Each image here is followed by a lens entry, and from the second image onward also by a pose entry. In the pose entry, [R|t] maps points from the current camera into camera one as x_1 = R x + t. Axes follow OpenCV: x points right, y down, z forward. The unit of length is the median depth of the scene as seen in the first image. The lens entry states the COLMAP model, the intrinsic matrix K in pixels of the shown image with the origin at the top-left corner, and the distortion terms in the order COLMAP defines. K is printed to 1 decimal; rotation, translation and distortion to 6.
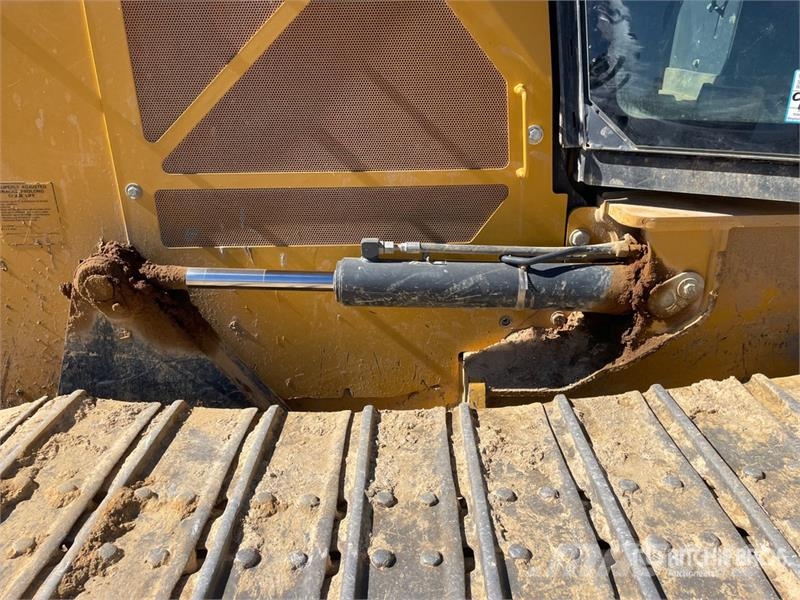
lens RADIAL K [[602.8, 0, 406.0], [0, 602.8, 288.9], [0, 0, 1]] dist [0.093377, -0.118196]
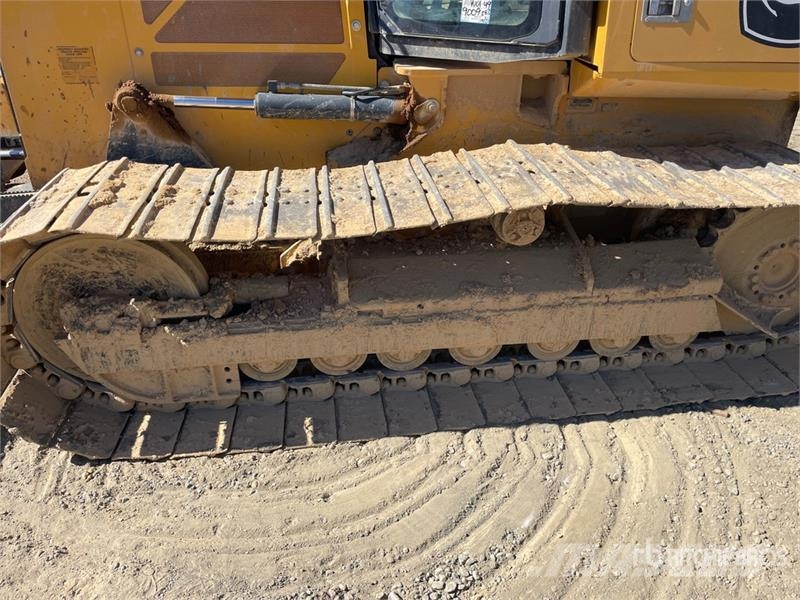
lens RADIAL K [[602.8, 0, 406.8], [0, 602.8, 296.6], [0, 0, 1]] dist [0.093377, -0.118196]
pose [[0.989370, -0.037989, 0.140373, 0.067216], [0.015922, 0.987771, 0.155099, 0.313363], [-0.144548, -0.151216, 0.977875, -1.105449]]
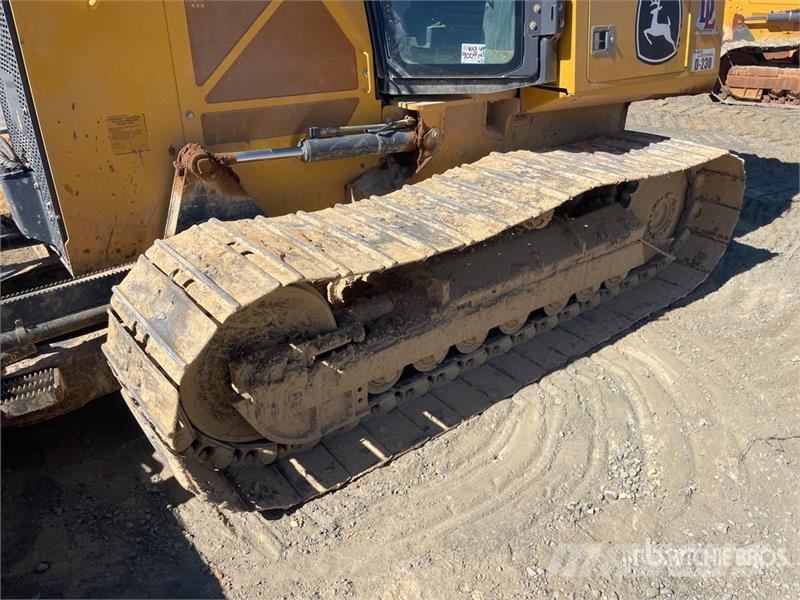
lens RADIAL K [[602.8, 0, 409.5], [0, 602.8, 296.9], [0, 0, 1]] dist [0.093377, -0.118196]
pose [[0.784223, -0.257918, 0.564334, -1.196694], [0.197752, 0.965978, 0.166677, 0.207301], [-0.588123, -0.019114, 0.808545, -0.955563]]
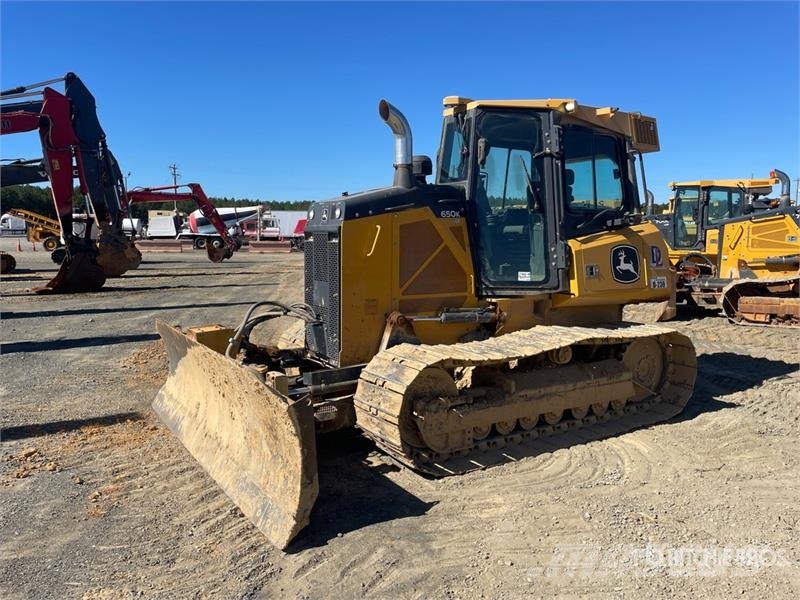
lens RADIAL K [[602.8, 0, 398.6], [0, 602.8, 290.1], [0, 0, 1]] dist [0.093377, -0.118196]
pose [[0.856733, -0.023783, 0.515211, -2.724279], [0.165419, 0.958835, -0.230808, 0.777469], [-0.488513, 0.282967, 0.825400, -2.581209]]
